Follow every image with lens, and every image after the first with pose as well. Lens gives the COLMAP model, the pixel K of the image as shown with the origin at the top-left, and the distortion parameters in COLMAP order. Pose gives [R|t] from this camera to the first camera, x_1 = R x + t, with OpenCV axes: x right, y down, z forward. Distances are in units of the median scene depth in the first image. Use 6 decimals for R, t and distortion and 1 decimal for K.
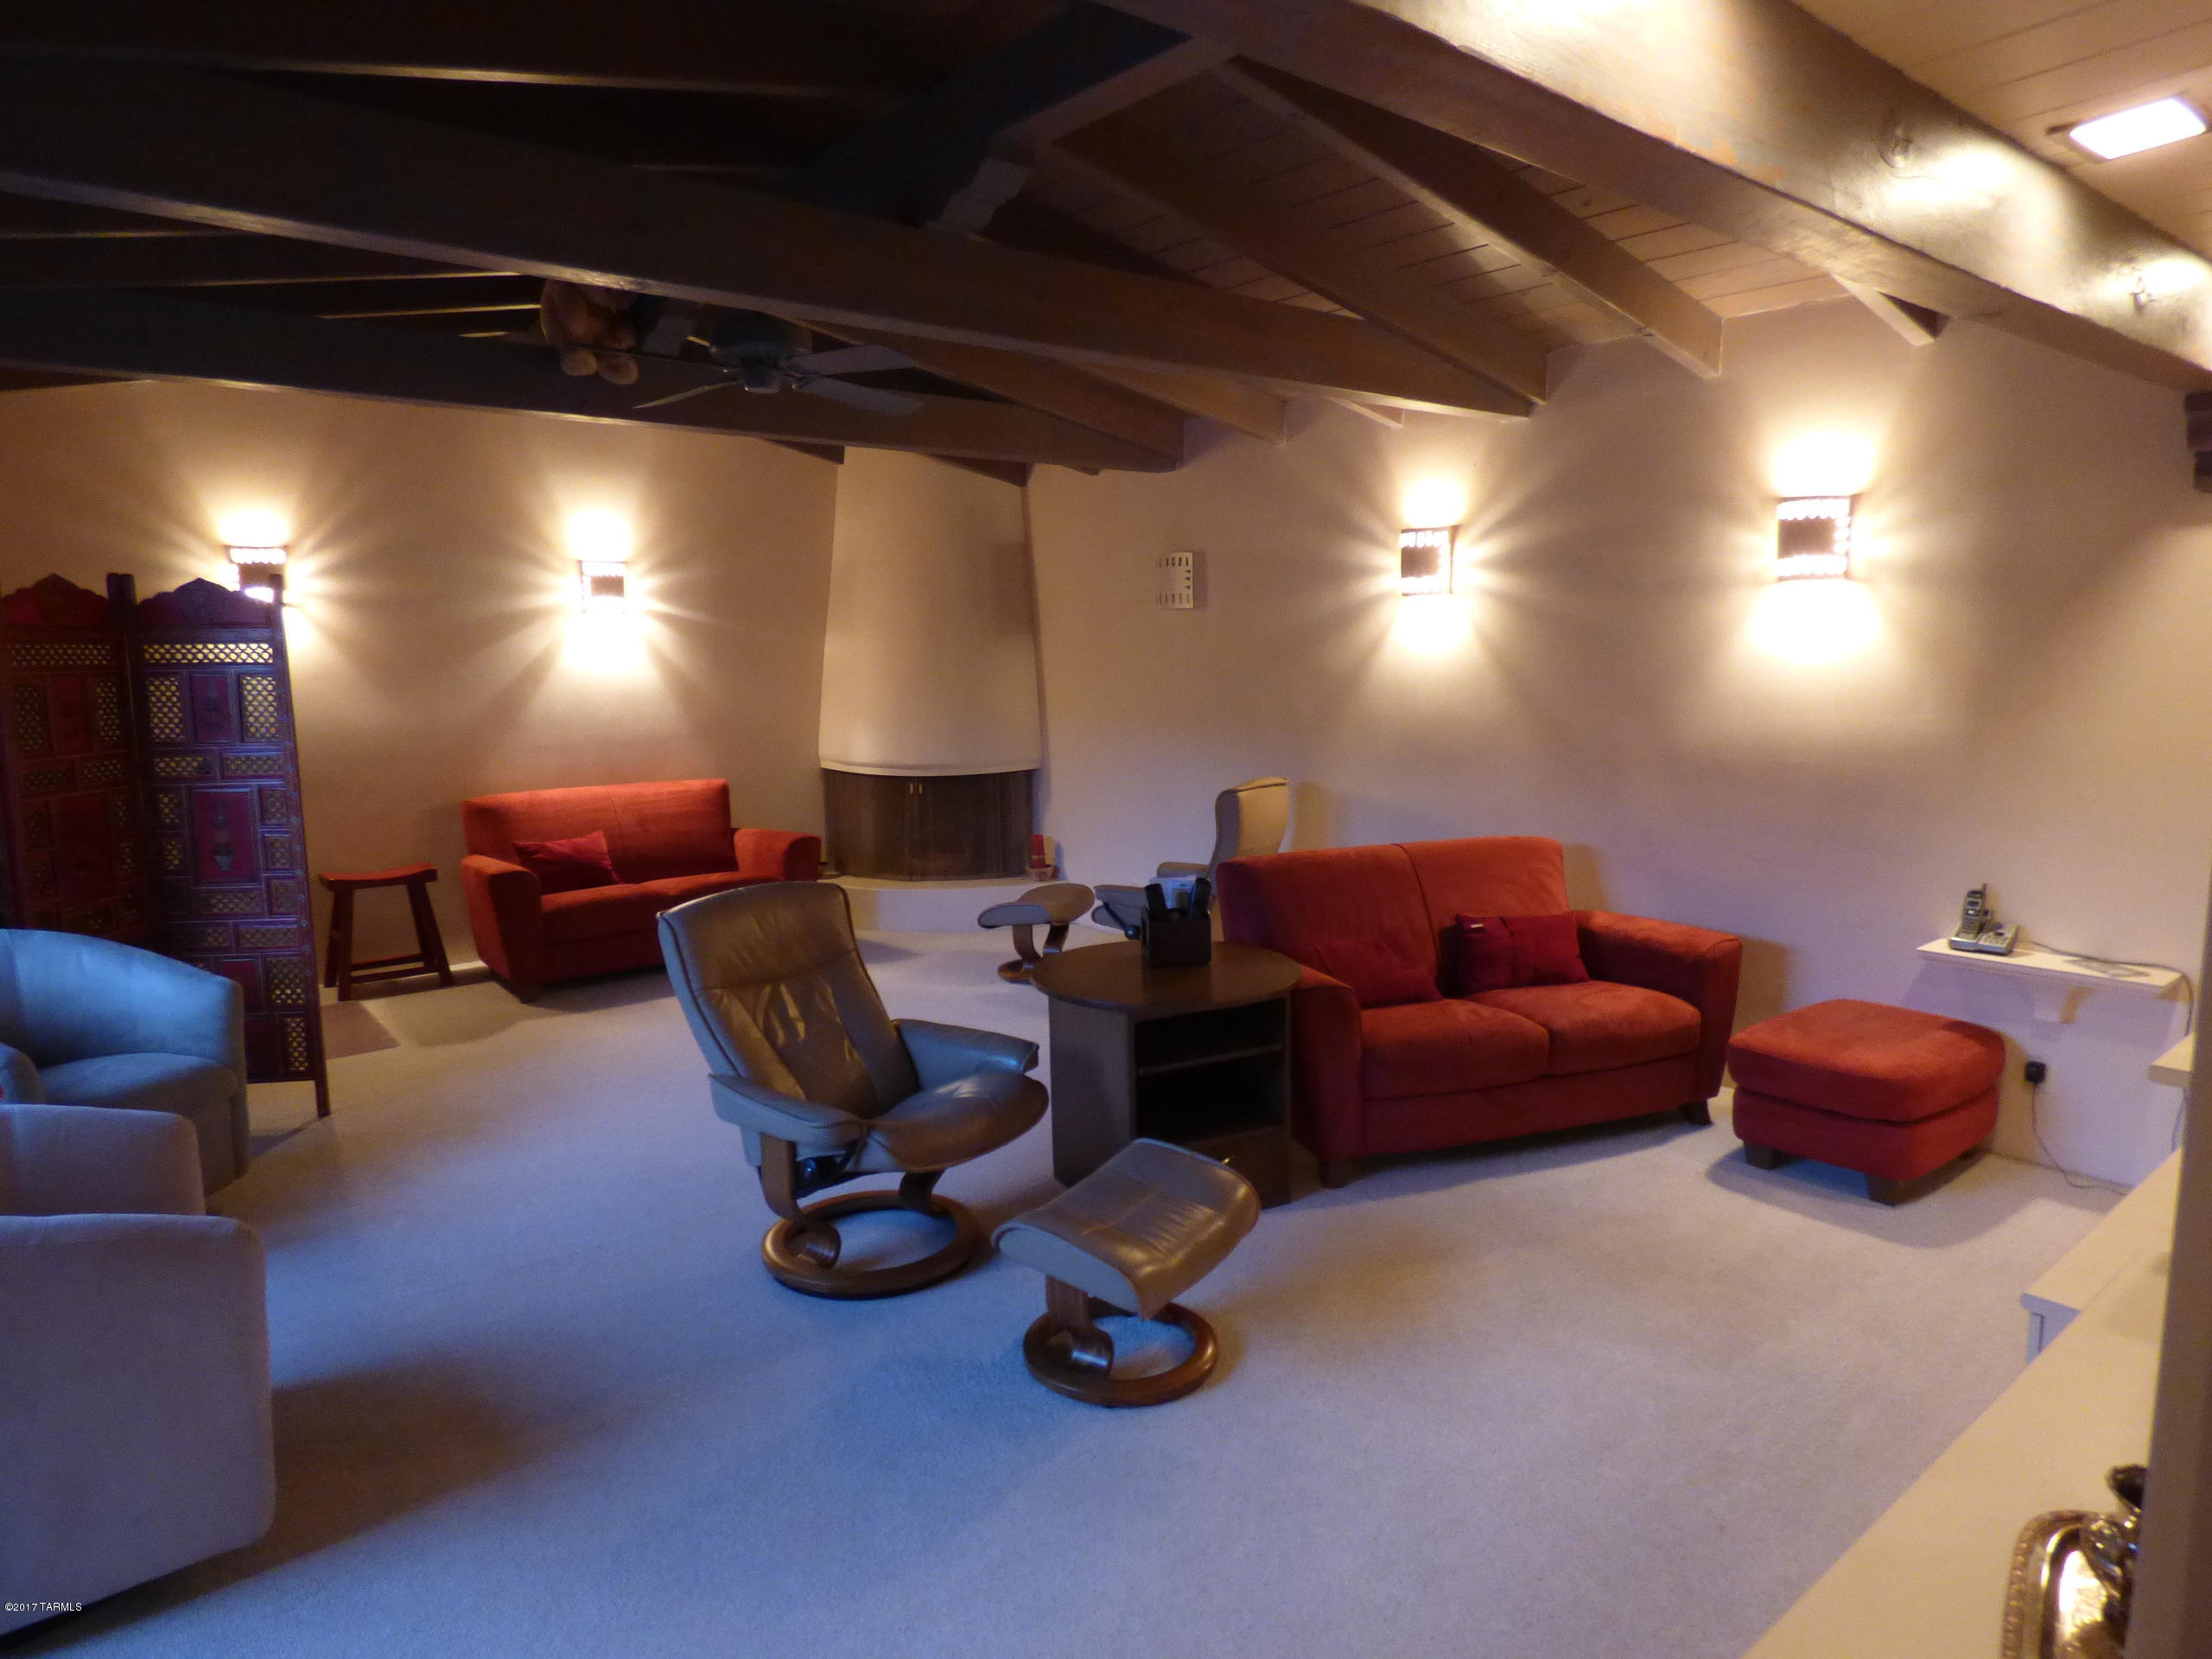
lens RADIAL K [[1339.1, 0, 1106.0], [0, 1339.1, 829.5], [0, 0, 1]] dist [-0.016744, 0.000071]
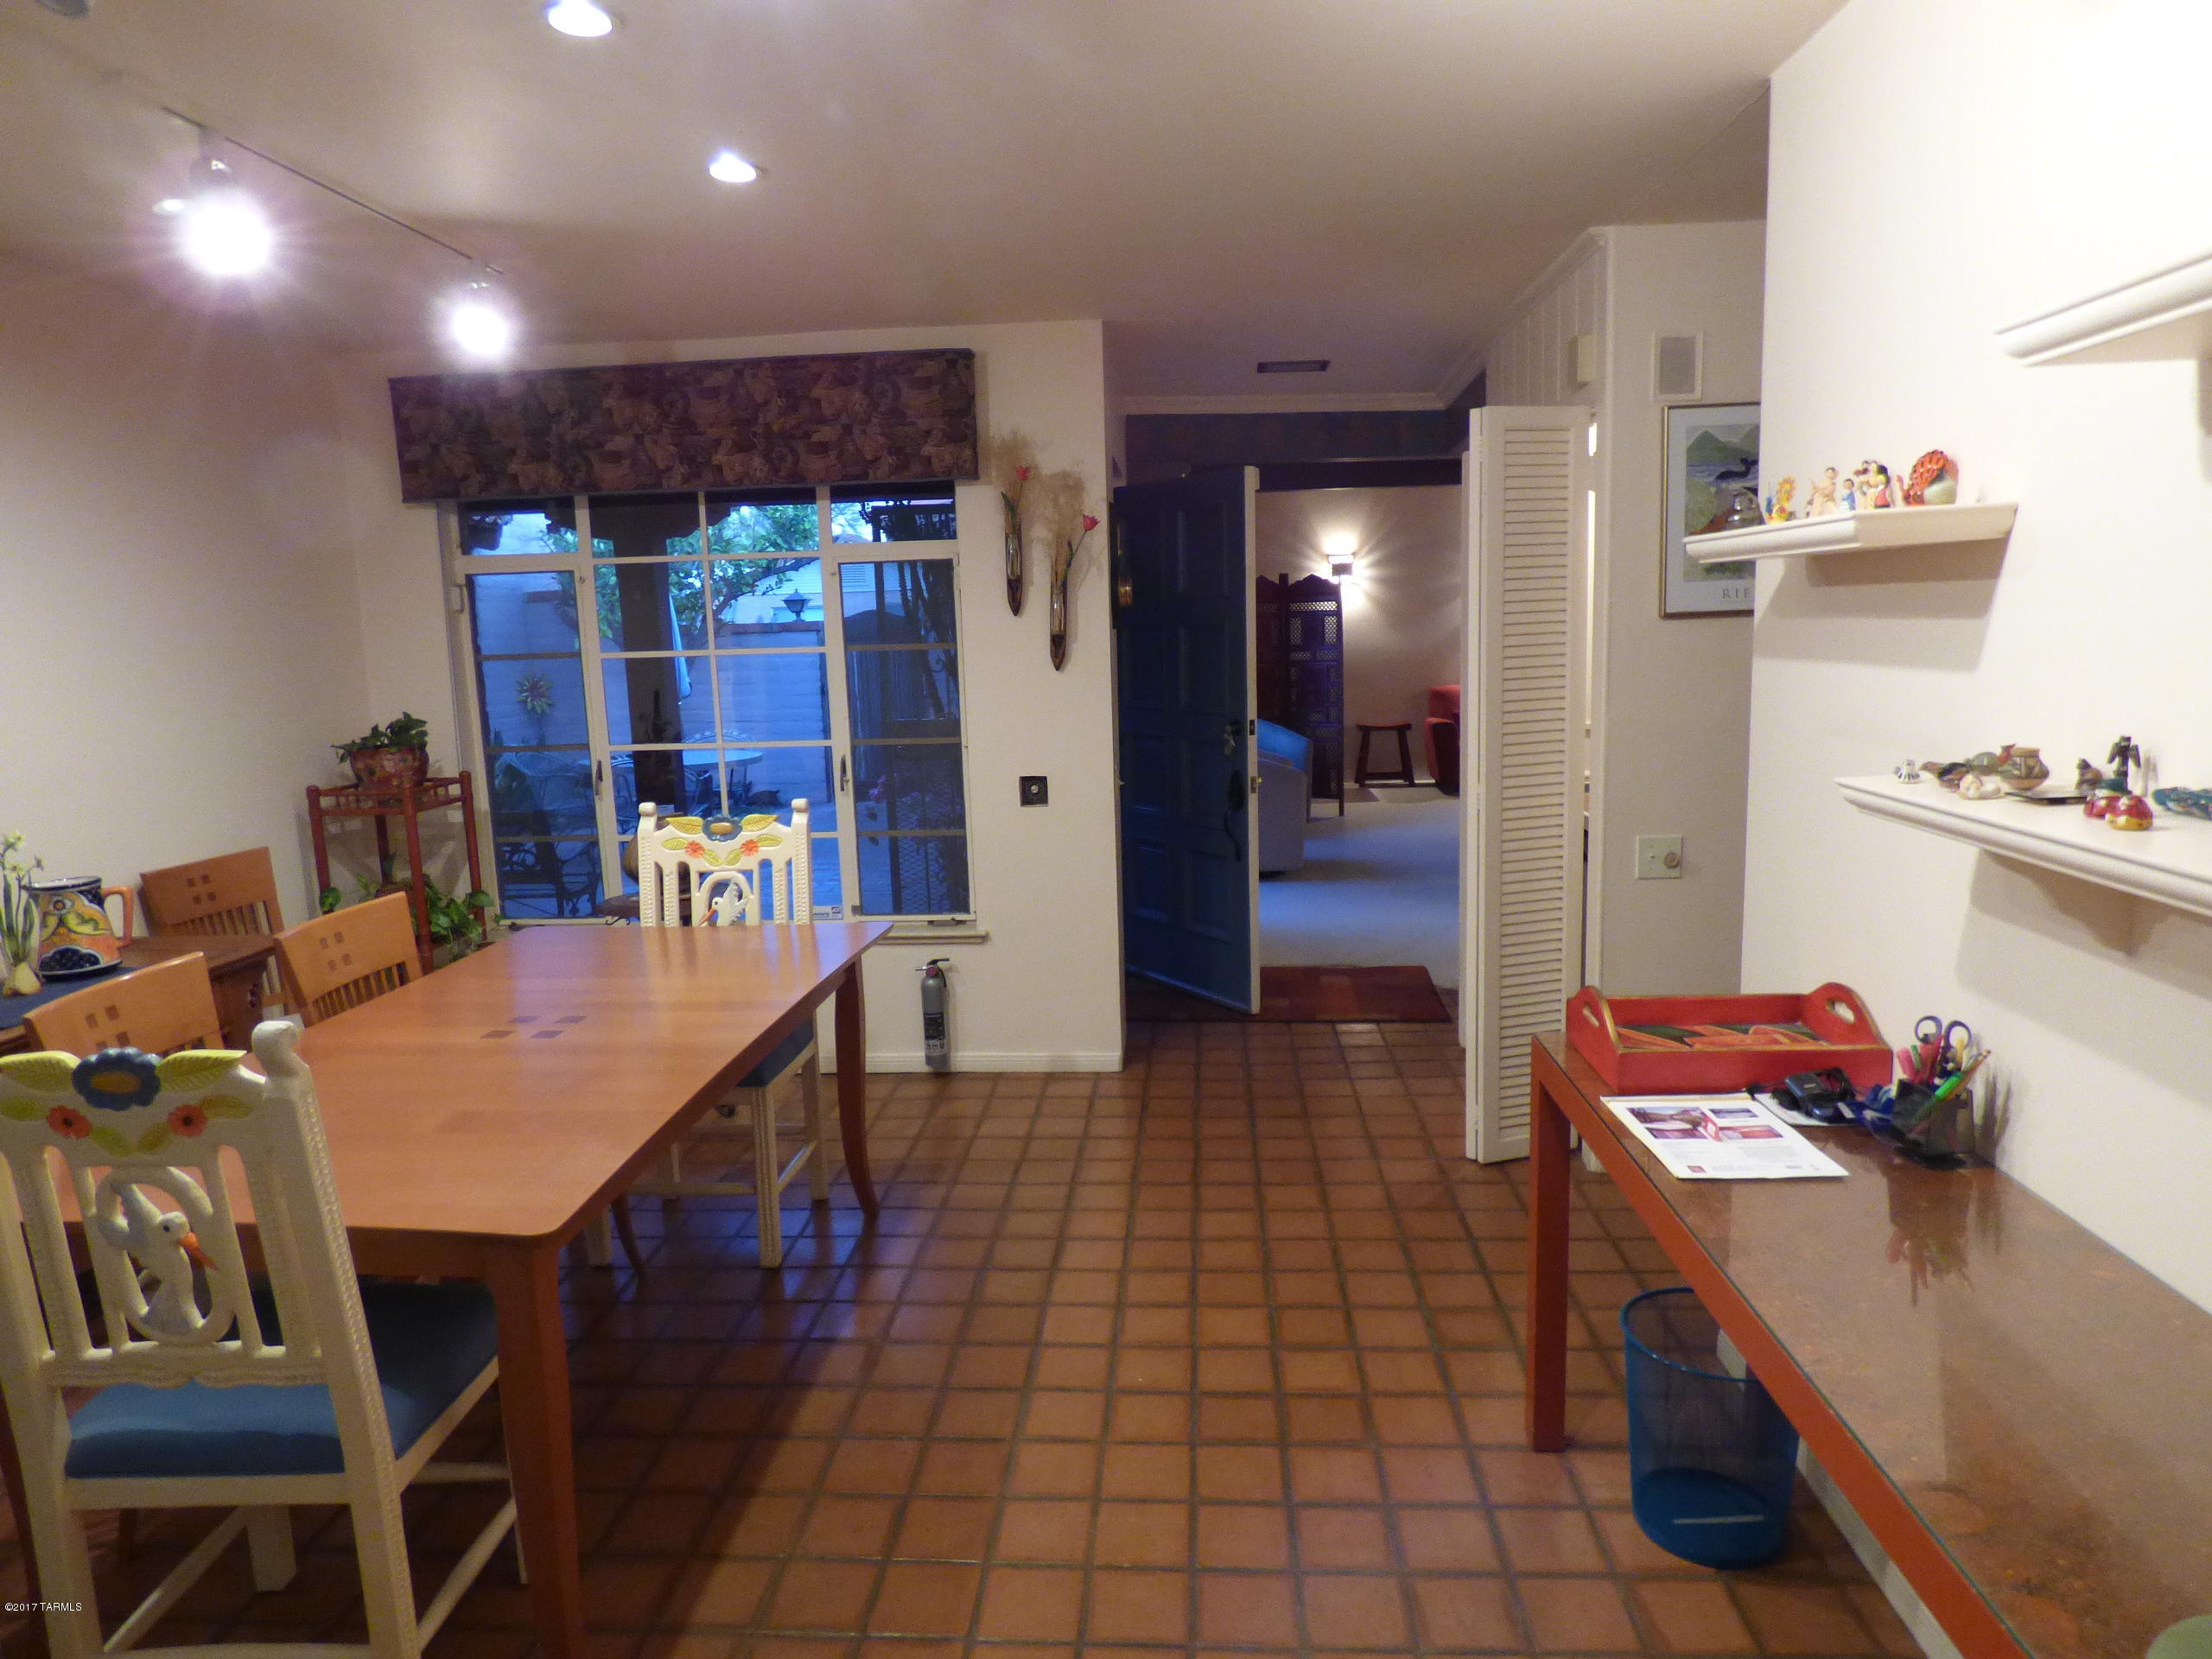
lens RADIAL K [[1339.1, 0, 1106.0], [0, 1339.1, 829.5], [0, 0, 1]] dist [-0.016744, 0.000071]
pose [[0.727881, 0.090085, -0.679761, 0.516159], [-0.069159, 0.995922, 0.057930, 0.108346], [0.682207, 0.004845, 0.731143, -0.719162]]
